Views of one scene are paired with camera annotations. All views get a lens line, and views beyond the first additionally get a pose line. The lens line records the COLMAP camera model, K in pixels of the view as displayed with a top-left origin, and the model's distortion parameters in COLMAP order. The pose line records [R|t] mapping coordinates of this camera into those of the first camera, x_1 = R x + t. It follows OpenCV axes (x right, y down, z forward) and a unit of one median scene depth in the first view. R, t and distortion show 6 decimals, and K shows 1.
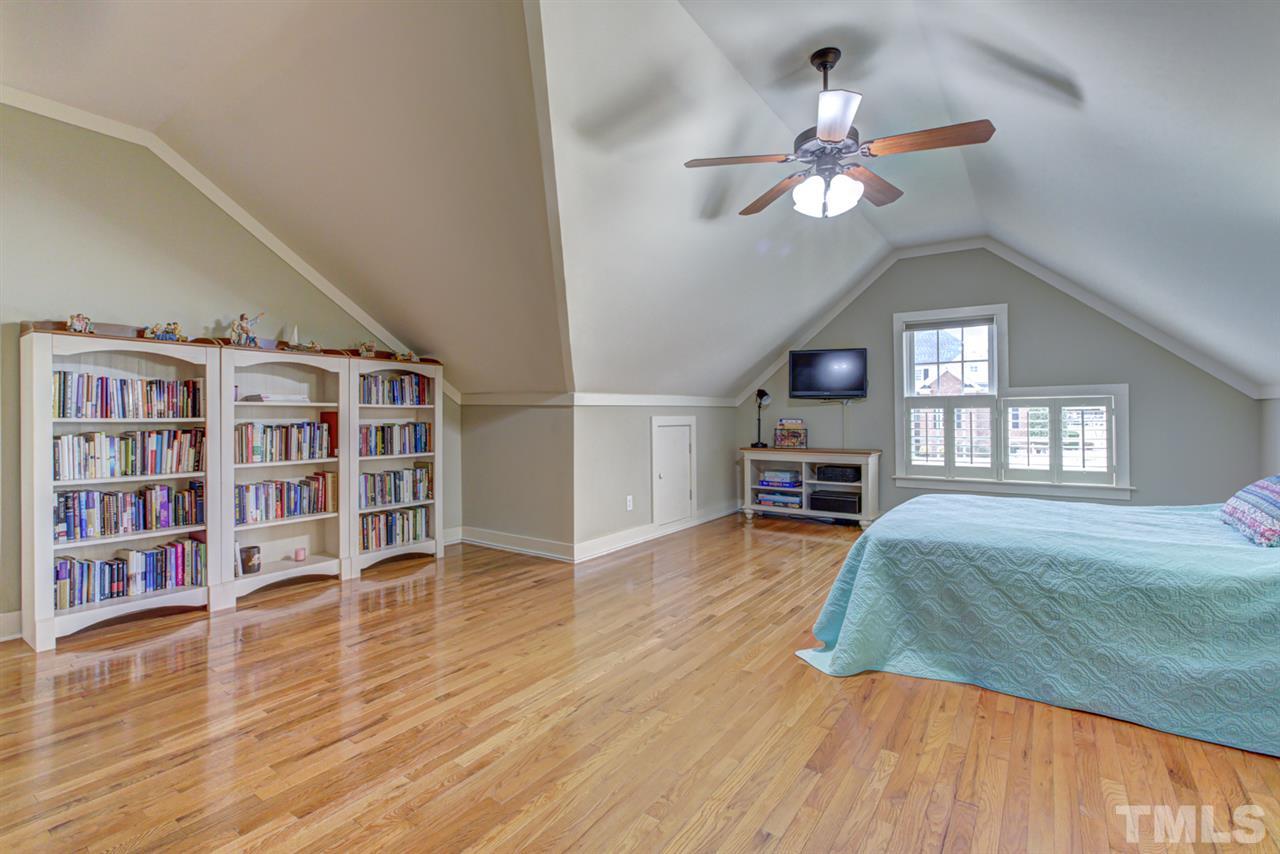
lens RADIAL K [[578.8, 0, 633.2], [0, 578.8, 419.5], [0, 0, 1]] dist [0.000126, -0.000528]
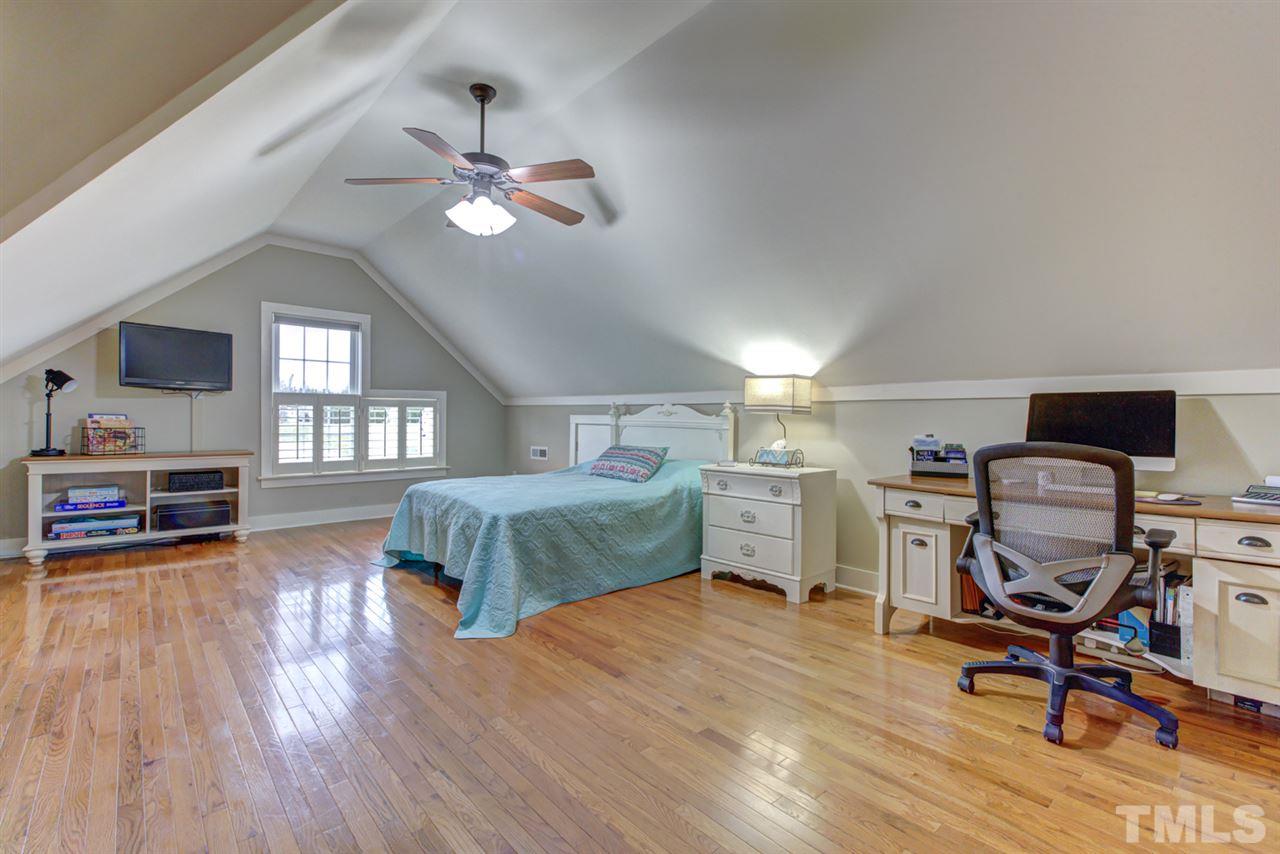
lens RADIAL K [[578.8, 0, 633.3], [0, 578.8, 423.6], [0, 0, 1]] dist [0.000126, -0.000528]
pose [[0.224903, -0.005825, 0.974364, -0.343714], [-0.007966, 0.999938, 0.007817, 0.000293], [-0.974348, -0.009520, 0.224843, 0.229804]]
